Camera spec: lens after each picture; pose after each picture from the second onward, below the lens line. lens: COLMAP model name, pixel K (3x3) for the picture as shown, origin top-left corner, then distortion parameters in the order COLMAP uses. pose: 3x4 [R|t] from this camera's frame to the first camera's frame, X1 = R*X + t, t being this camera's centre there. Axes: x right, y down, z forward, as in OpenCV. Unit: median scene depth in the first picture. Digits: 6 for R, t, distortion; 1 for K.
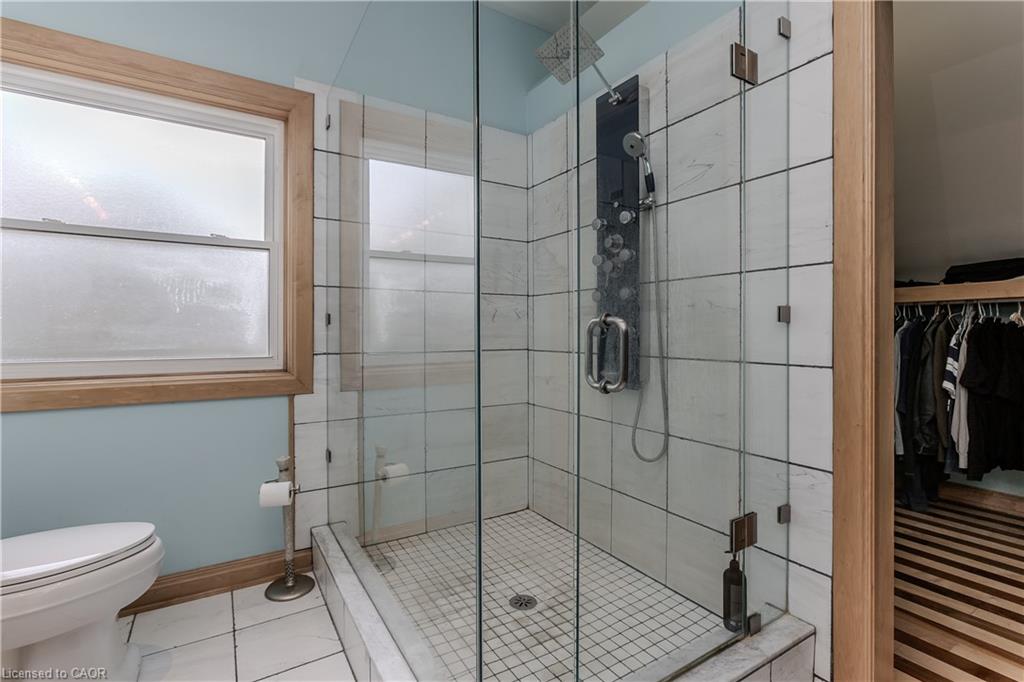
lens RADIAL K [[471.3, 0, 505.4], [0, 471.3, 336.4], [0, 0, 1]] dist [-0.015686, 0.002157]
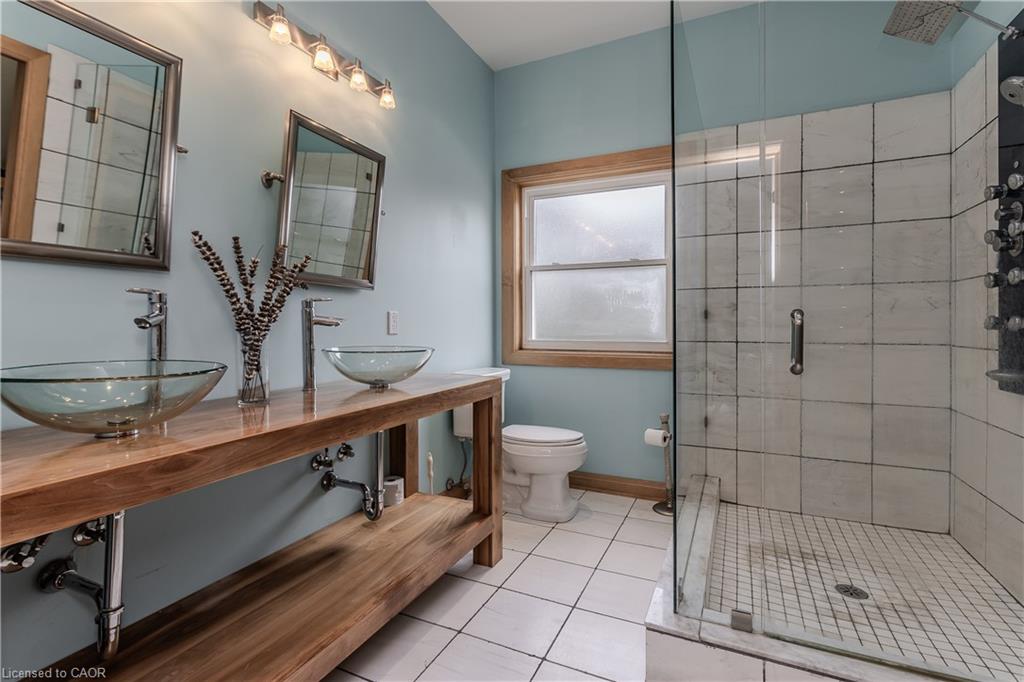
lens RADIAL K [[471.3, 0, 516.6], [0, 471.3, 337.3], [0, 0, 1]] dist [-0.015686, 0.002157]
pose [[0.557266, 0.022710, -0.830023, 0.430891], [-0.007178, 0.999720, 0.022534, 0.000679], [0.830303, -0.006599, 0.557273, -0.148013]]
